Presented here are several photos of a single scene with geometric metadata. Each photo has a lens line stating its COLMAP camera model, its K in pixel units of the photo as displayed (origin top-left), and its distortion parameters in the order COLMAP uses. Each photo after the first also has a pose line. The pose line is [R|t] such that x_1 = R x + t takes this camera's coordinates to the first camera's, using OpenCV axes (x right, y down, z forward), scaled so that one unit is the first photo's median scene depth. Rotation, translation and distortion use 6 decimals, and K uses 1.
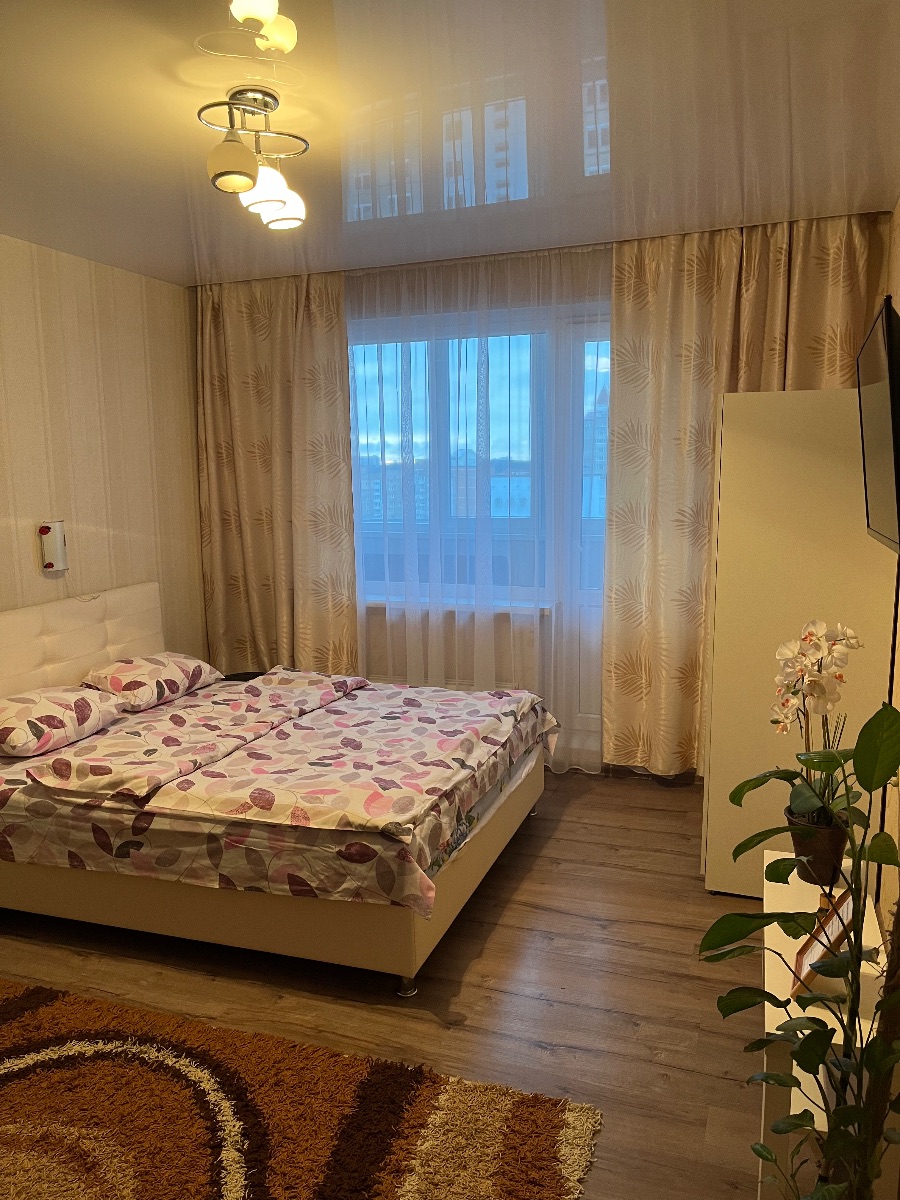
lens RADIAL K [[928.1, 0, 450.0], [0, 928.1, 600.0], [0, 0, 1]] dist [-0.001537, -0.001088]
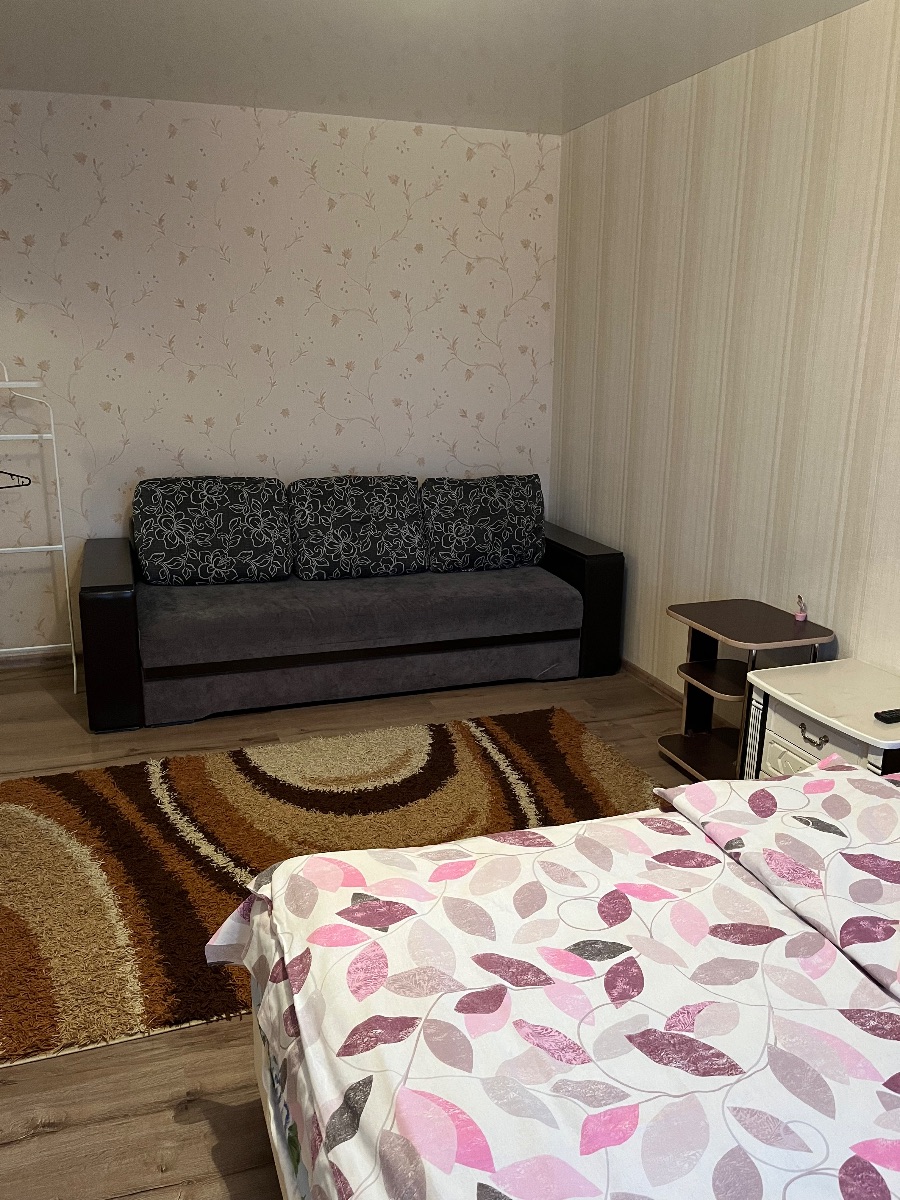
lens RADIAL K [[928.1, 0, 450.0], [0, 928.1, 600.0], [0, 0, 1]] dist [-0.001537, -0.001088]
pose [[-0.770698, 0.177572, -0.611958, 0.181473], [-0.087882, 0.921586, 0.378096, -0.163761], [0.631111, 0.345178, -0.694659, 1.238965]]
